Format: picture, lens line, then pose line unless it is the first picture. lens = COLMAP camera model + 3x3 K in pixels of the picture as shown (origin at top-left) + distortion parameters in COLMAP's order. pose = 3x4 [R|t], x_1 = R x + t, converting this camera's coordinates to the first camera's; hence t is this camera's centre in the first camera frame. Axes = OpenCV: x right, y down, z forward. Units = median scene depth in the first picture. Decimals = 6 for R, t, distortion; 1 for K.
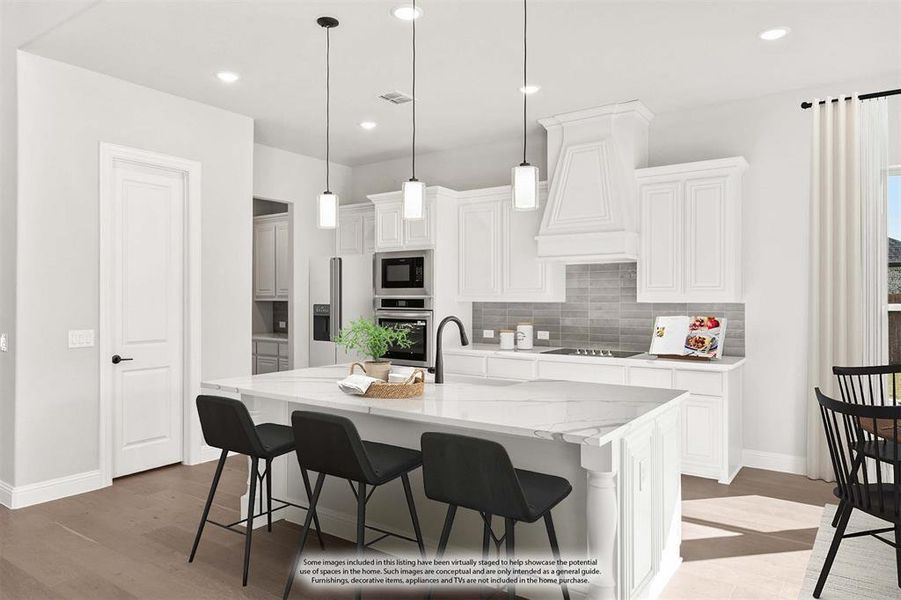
lens RADIAL K [[596.7, 0, 450.5], [0, 596.7, 300.0], [0, 0, 1]] dist [0.002624, 0.000488]
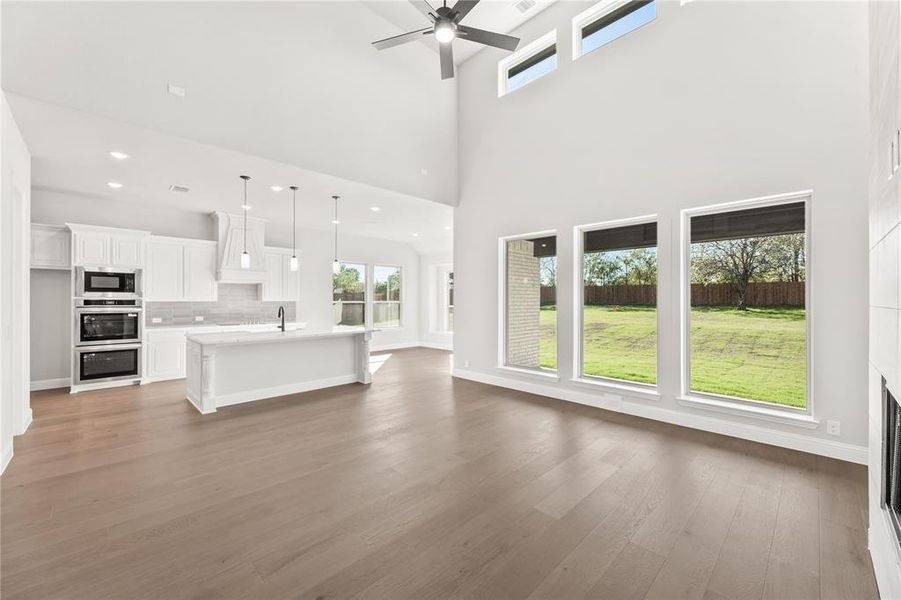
lens RADIAL K [[363.5, 0, 448.8], [0, 363.5, 299.9], [0, 0, 1]] dist [0.000155, 0.000068]
pose [[0.194421, 0.000066, 0.980918, -0.842311], [0.001433, 0.999999, -0.000351, 0.000442], [-0.980917, 0.001474, 0.194421, -0.018904]]
